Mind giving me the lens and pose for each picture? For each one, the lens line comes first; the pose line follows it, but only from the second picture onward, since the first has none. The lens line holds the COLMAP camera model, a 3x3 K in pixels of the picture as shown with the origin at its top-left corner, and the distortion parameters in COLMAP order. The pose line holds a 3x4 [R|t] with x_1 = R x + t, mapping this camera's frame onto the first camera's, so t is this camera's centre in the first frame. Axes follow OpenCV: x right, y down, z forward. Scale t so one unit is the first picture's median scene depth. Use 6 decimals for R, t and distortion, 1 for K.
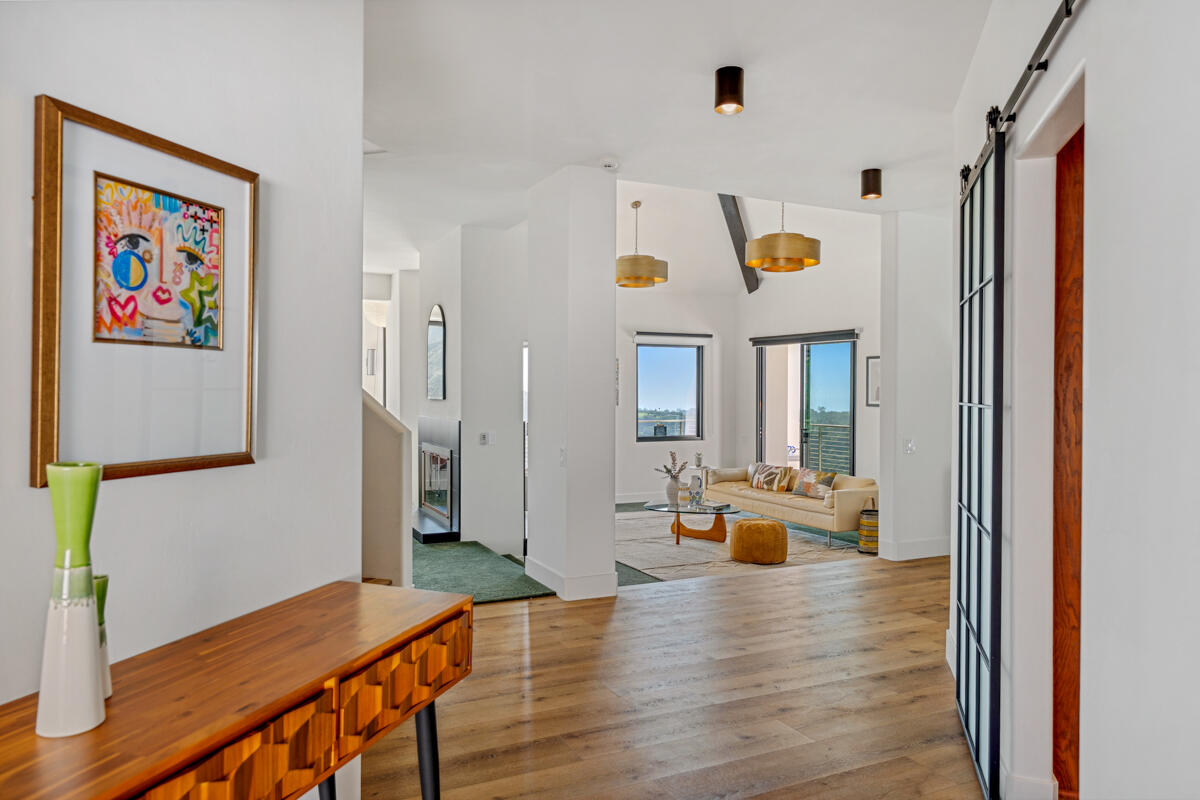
lens RADIAL K [[813.9, 0, 608.6], [0, 813.9, 396.4], [0, 0, 1]] dist [-0.001751, 0.003103]
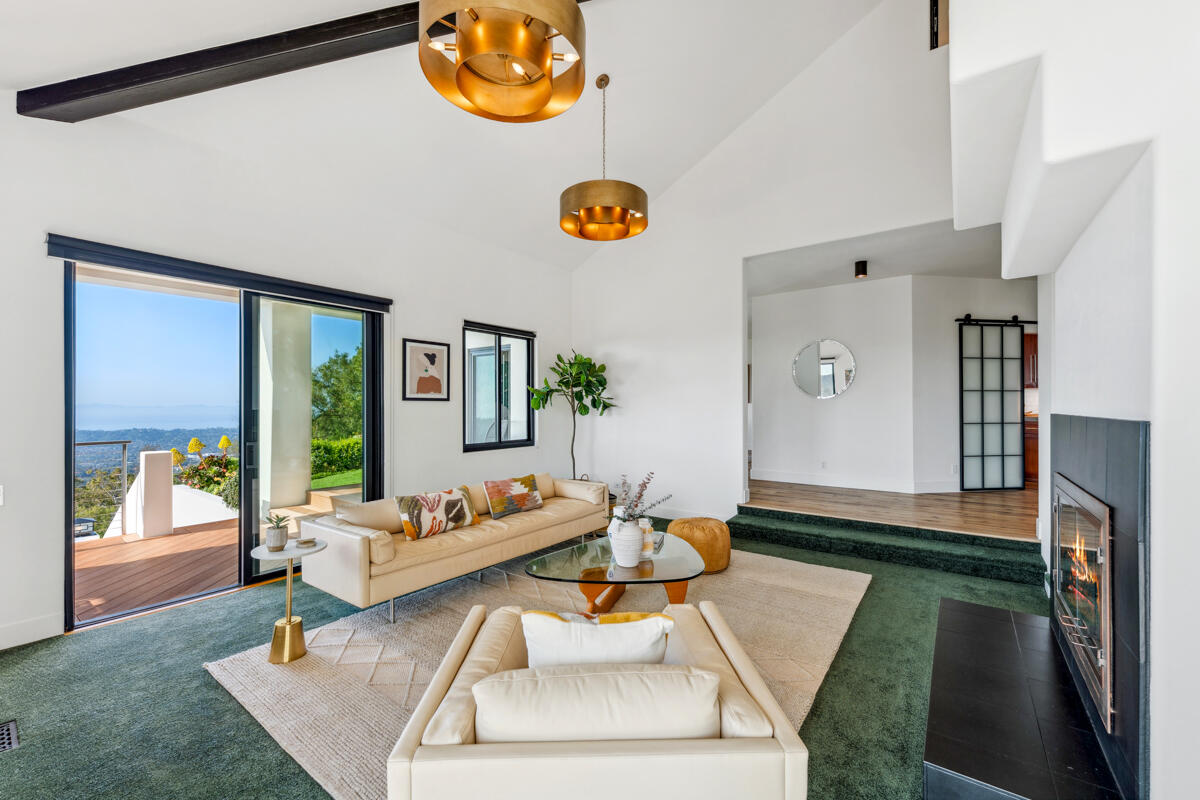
lens RADIAL K [[483.7, 0, 599.8], [0, 483.7, 403.6], [0, 0, 1]] dist [0.001718, -0.000773]
pose [[-0.445271, -0.002096, 0.895393, -0.178014], [0.004821, 0.999977, 0.004738, 0.012822], [-0.895383, 0.006426, -0.445251, 0.955944]]
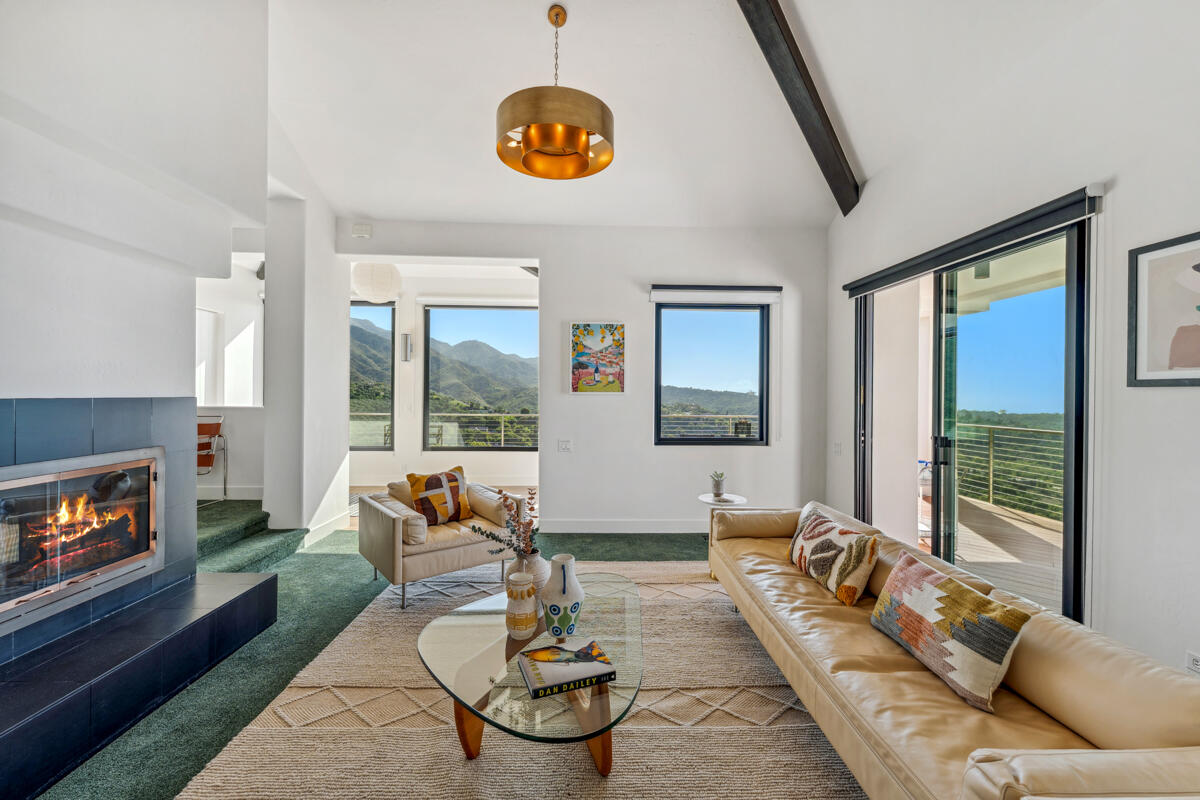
lens RADIAL K [[483.7, 0, 605.8], [0, 483.7, 398.1], [0, 0, 1]] dist [0.001718, -0.000773]
pose [[0.908680, 0.004568, -0.417468, 0.178921], [-0.005842, 0.999981, -0.001774, 0.017621], [0.417453, 0.004051, 0.908690, 0.648380]]
